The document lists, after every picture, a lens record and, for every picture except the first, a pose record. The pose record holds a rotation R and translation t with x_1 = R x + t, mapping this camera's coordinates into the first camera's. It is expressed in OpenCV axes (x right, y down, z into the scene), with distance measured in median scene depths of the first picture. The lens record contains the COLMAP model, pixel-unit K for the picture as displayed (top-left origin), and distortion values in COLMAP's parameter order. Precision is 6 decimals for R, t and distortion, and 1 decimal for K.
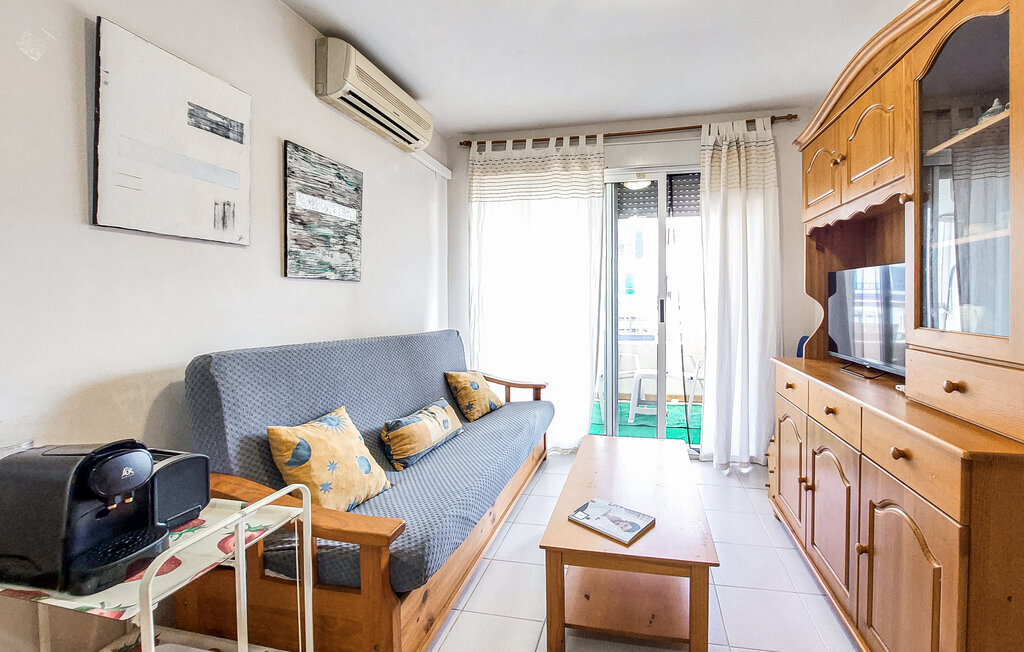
lens RADIAL K [[432.4, 0, 569.0], [0, 432.4, 305.8], [0, 0, 1]] dist [-0.015683, -0.000696]
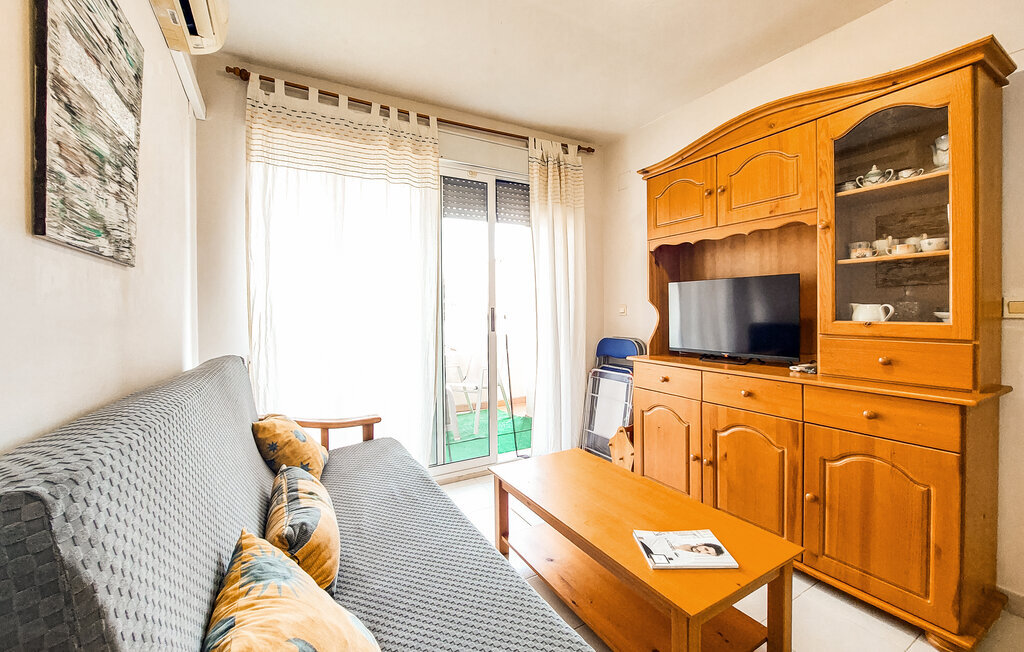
lens RADIAL K [[410.8, 0, 512.6], [0, 410.8, 313.0], [0, 0, 1]] dist [-0.016440, -0.000174]
pose [[0.764312, -0.008823, 0.644786, -0.492382], [0.019596, 0.999762, -0.009548, 0.010018], [-0.644548, 0.019933, 0.764304, 0.404199]]
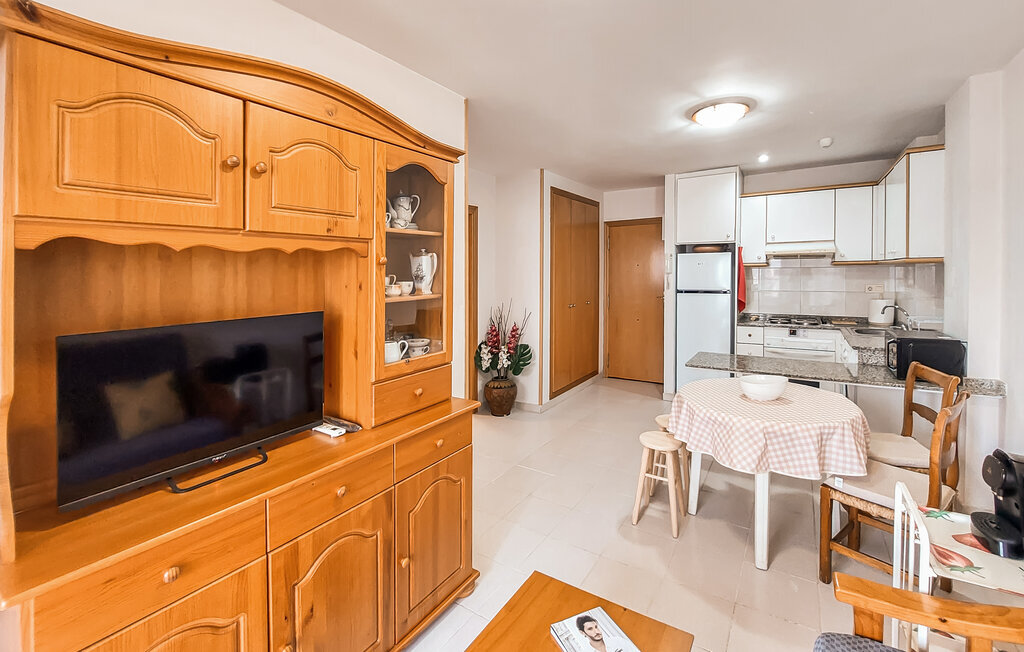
lens RADIAL K [[437.3, 0, 524.2], [0, 437.3, 279.2], [0, 0, 1]] dist [-0.015904, -0.000215]
pose [[-0.928800, 0.010266, 0.370440, -0.051450], [0.022517, 0.999333, 0.028760, -0.134679], [-0.369898, 0.035054, -0.928411, 1.217316]]
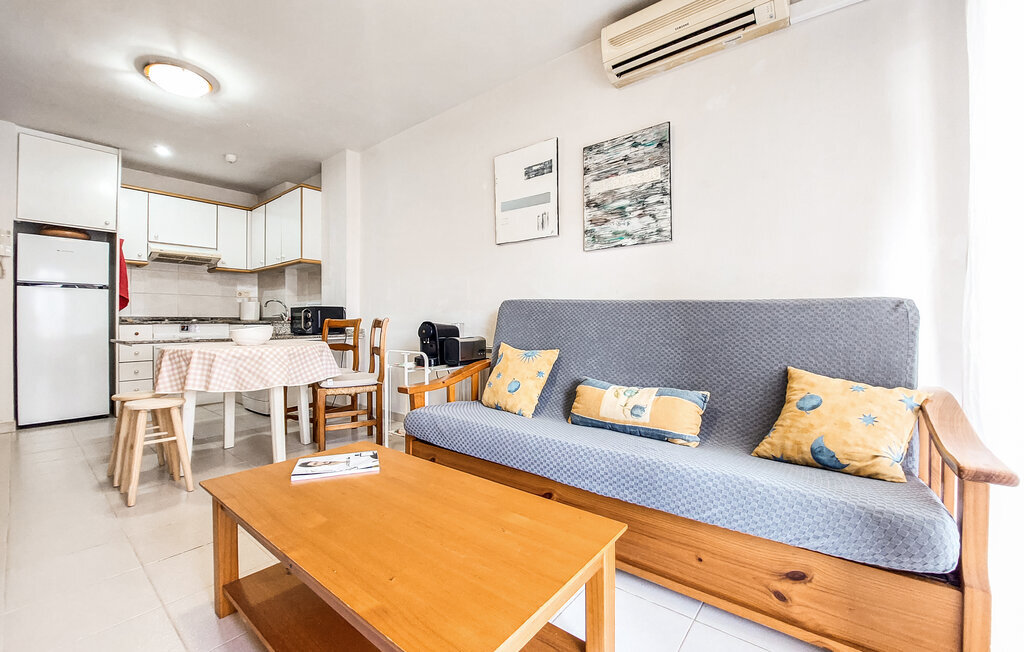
lens RADIAL K [[397.3, 0, 512.0], [0, 397.3, 326.0], [0, 0, 1]] dist [-0.019197, -0.000092]
pose [[-0.477958, 0.012533, -0.878293, 0.456243], [-0.014525, 0.999649, 0.022168, 0.121045], [0.878262, 0.023353, -0.477609, 1.205184]]
